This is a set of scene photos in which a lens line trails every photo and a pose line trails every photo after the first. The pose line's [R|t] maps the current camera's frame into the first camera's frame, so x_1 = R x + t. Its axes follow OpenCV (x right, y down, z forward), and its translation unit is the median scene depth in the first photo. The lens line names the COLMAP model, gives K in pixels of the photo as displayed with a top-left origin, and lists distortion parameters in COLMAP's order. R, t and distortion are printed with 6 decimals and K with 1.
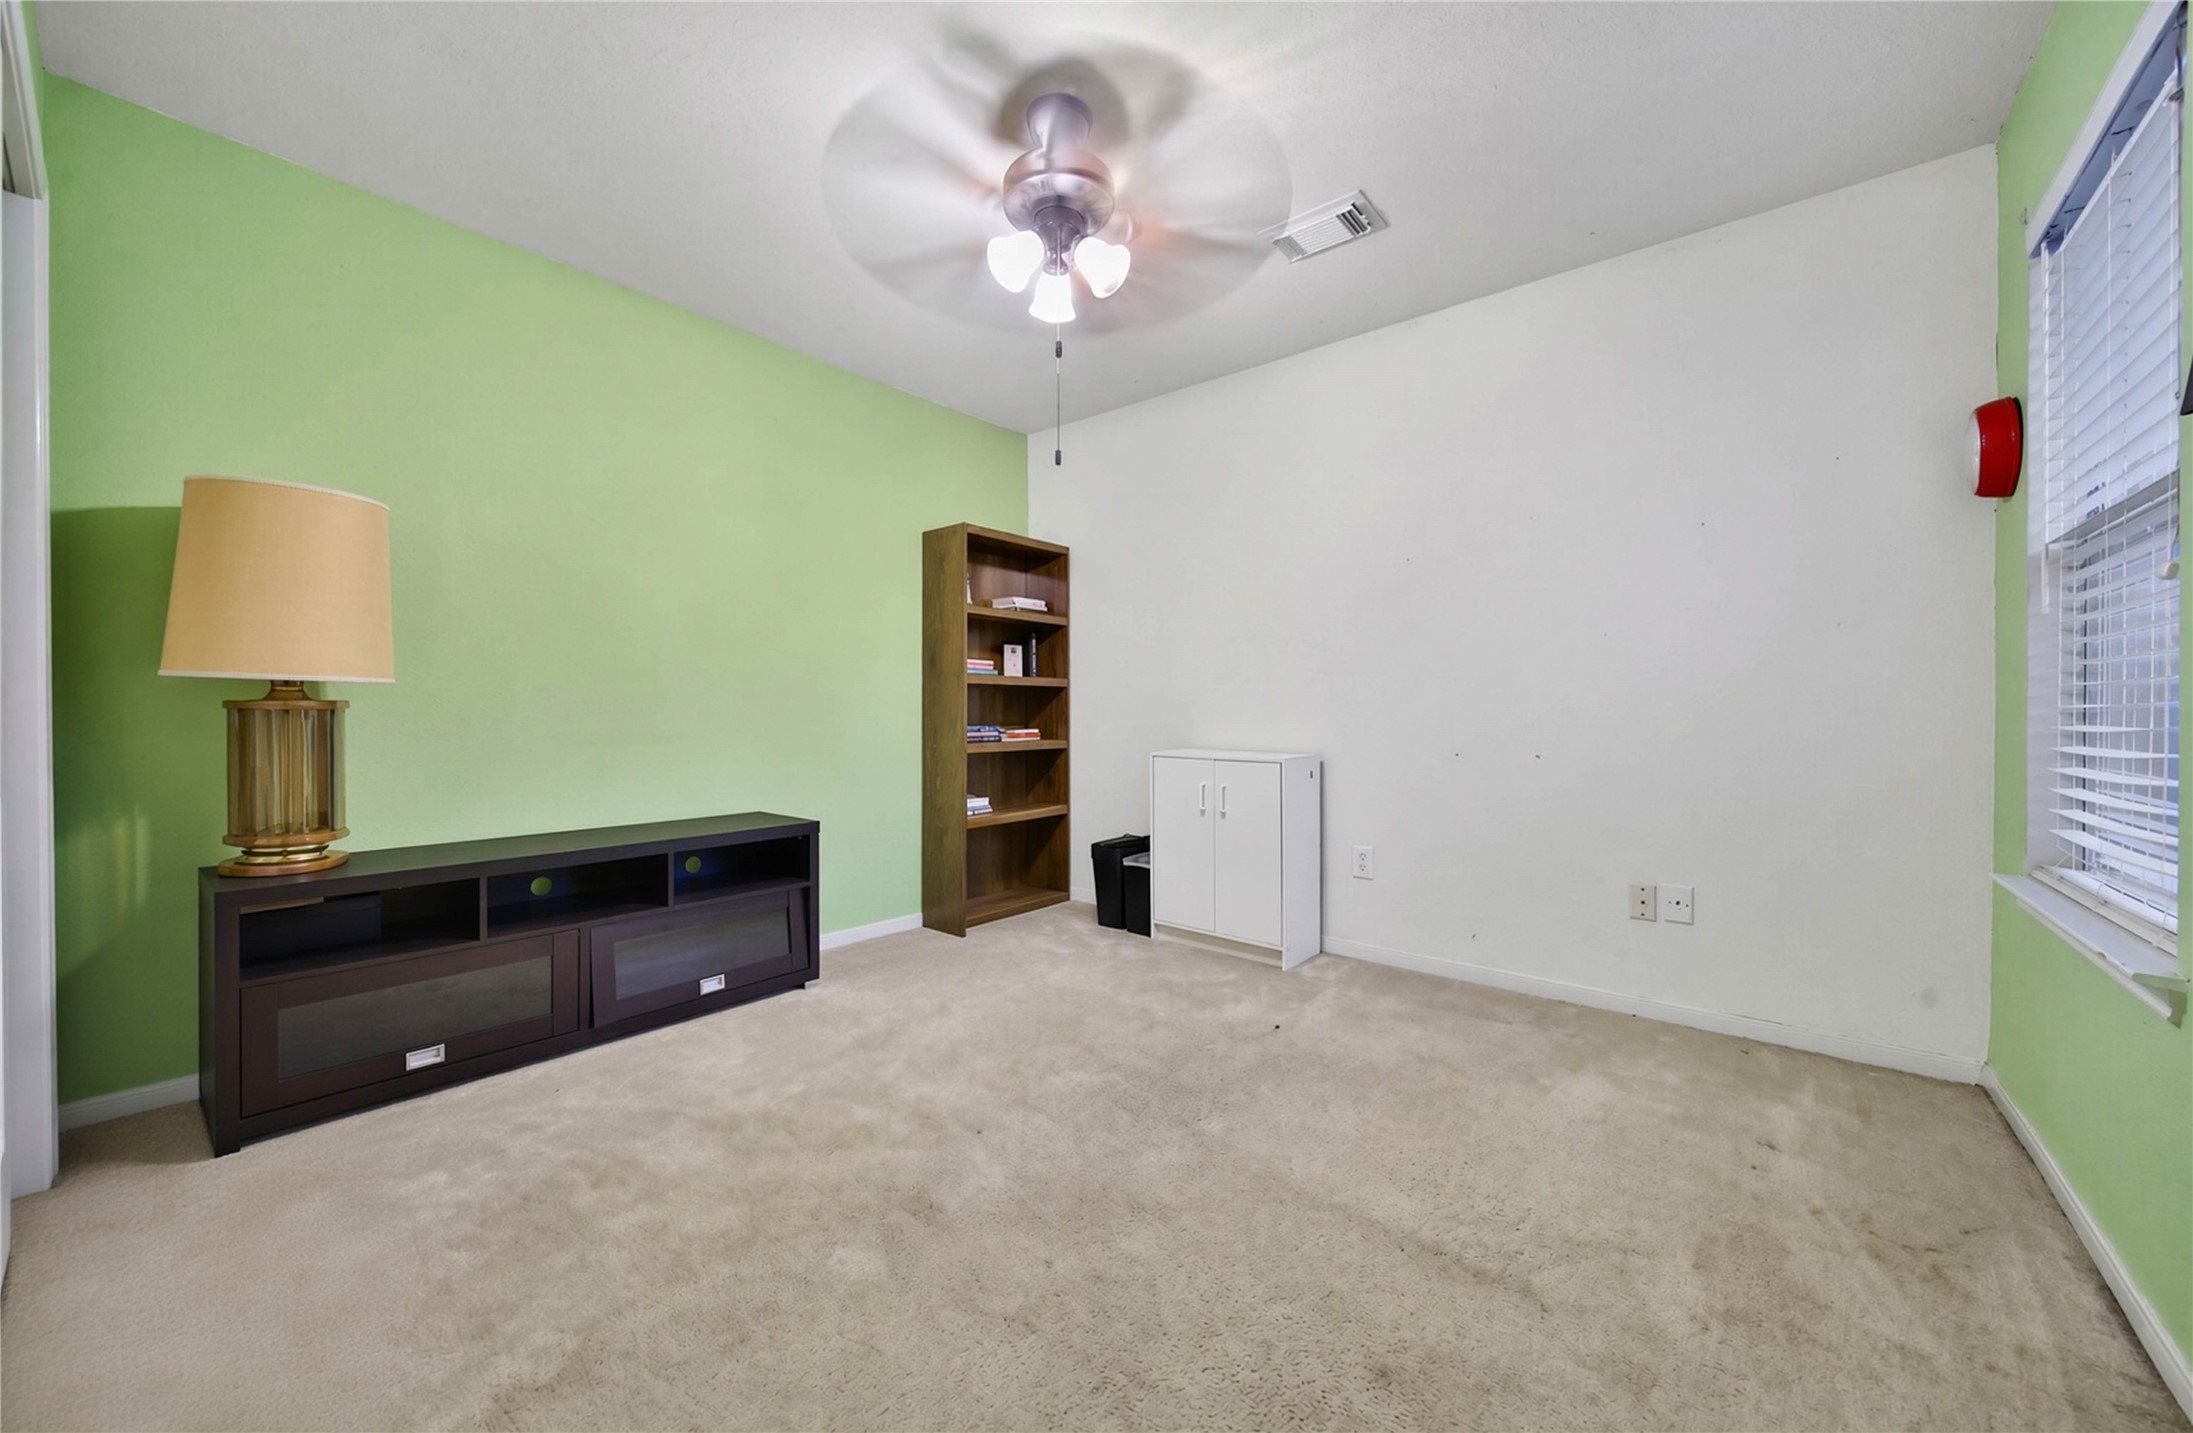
lens RADIAL K [[799.0, 0, 1096.5], [0, 799.0, 716.5], [0, 0, 1]] dist [0.000644, 0.000025]
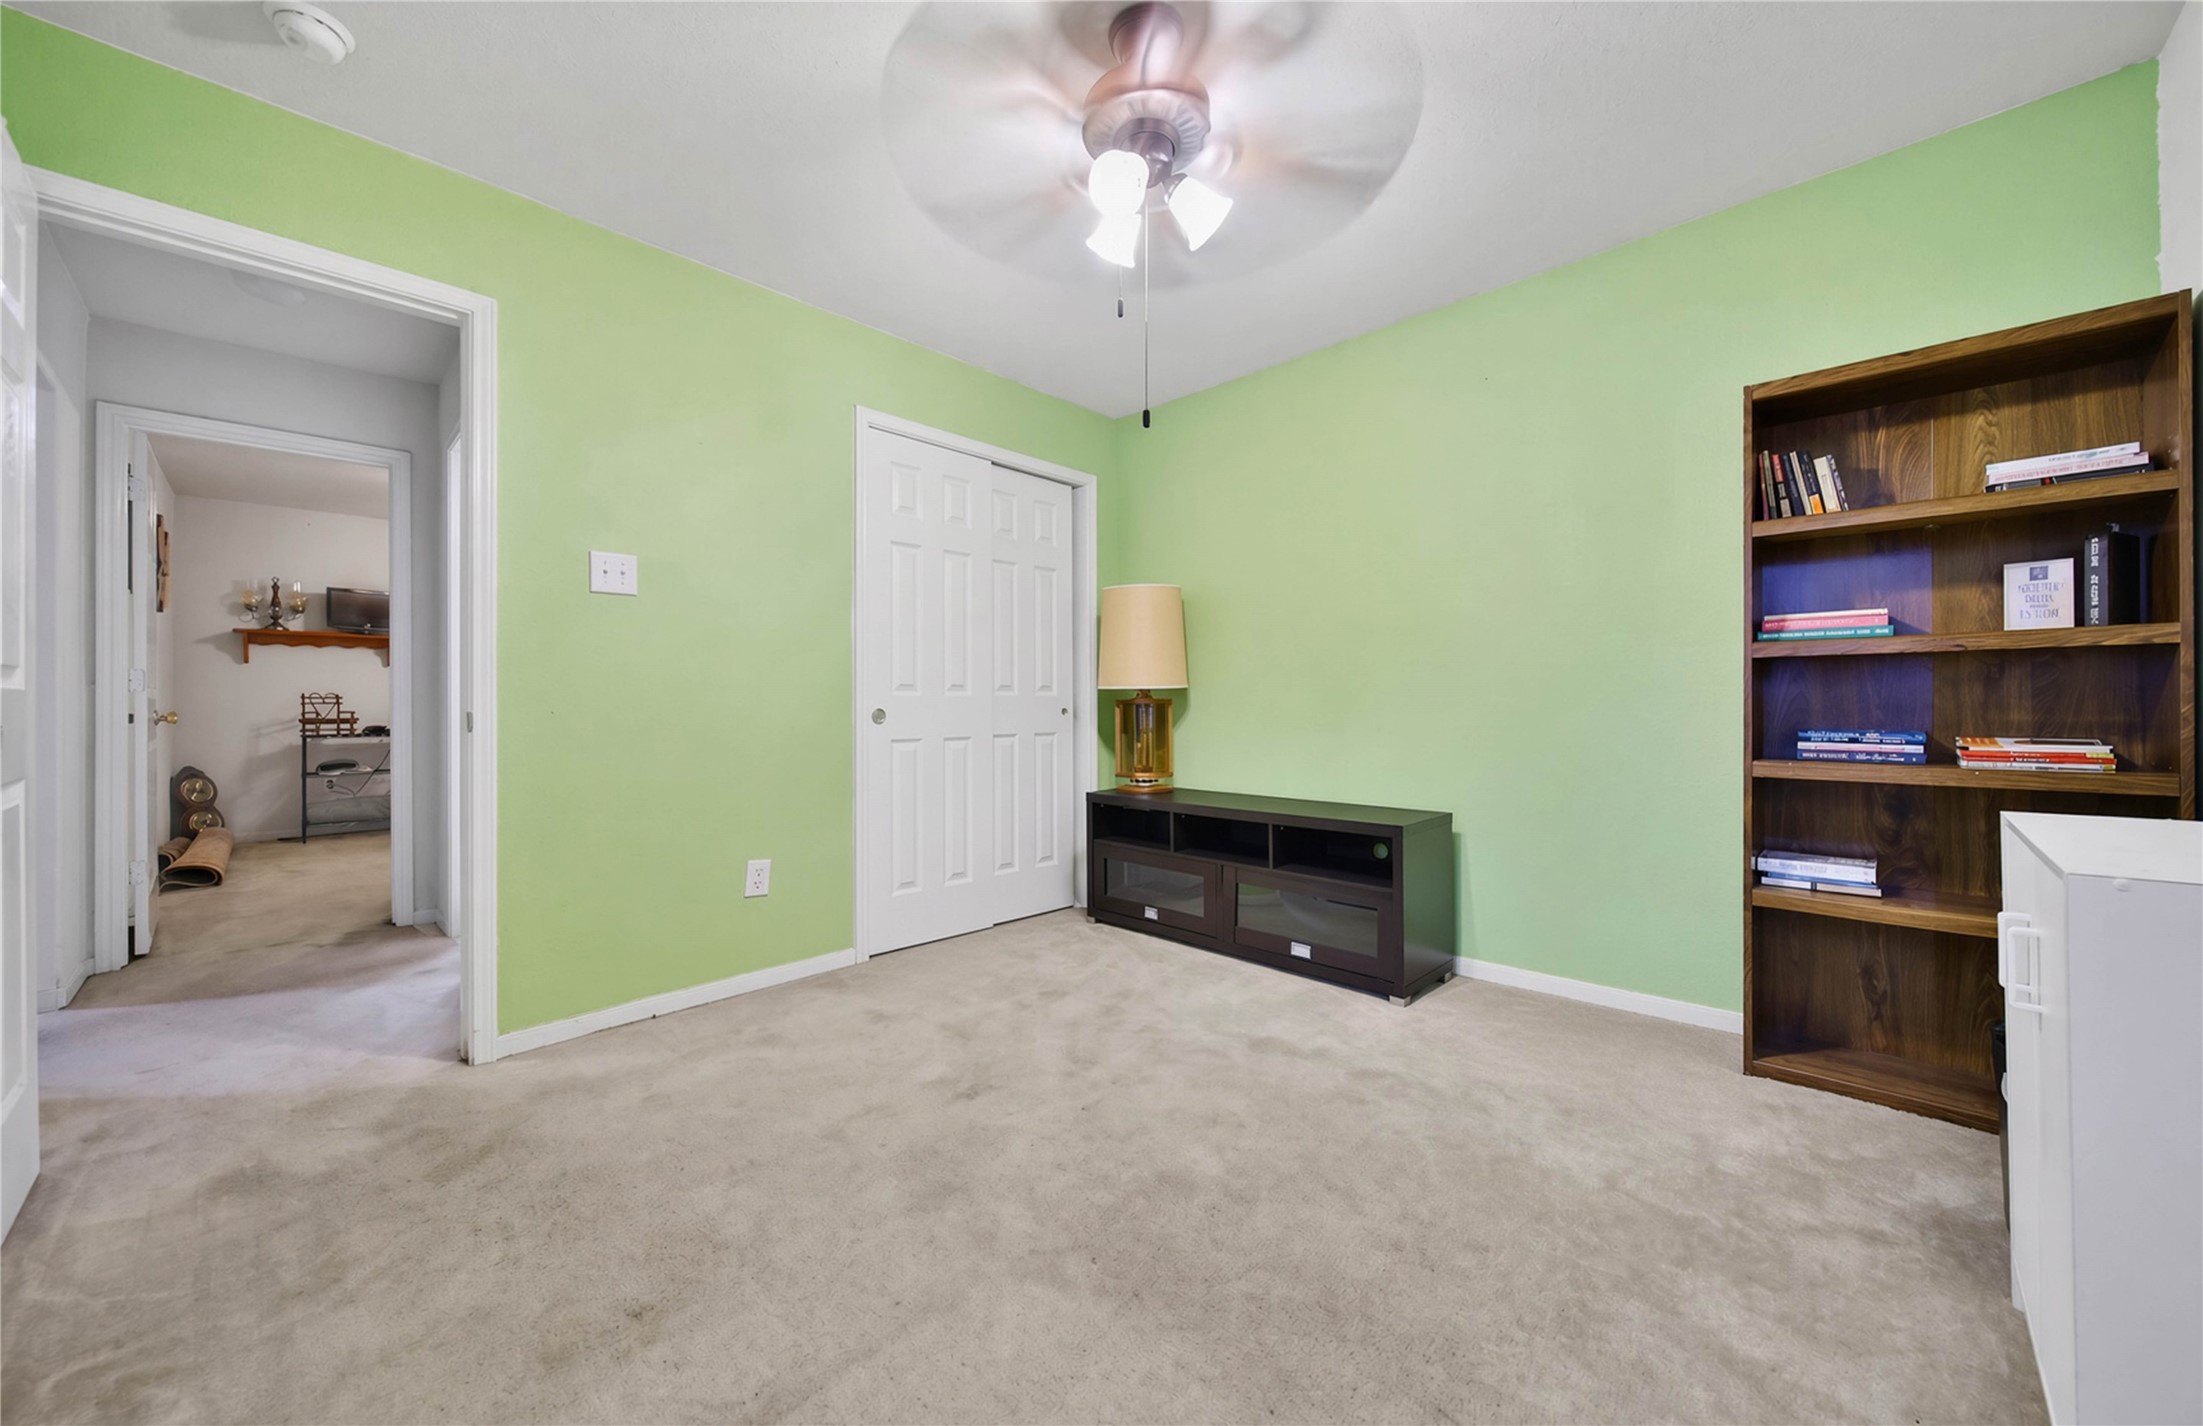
lens RADIAL K [[810.7, 0, 1099.9], [0, 810.7, 695.6], [0, 0, 1]] dist [0.000106, 0.000022]
pose [[-0.079425, -0.009856, -0.996792, 0.751025], [-0.004132, 0.999946, -0.009558, -0.008451], [0.996832, 0.003360, -0.079461, 0.905808]]
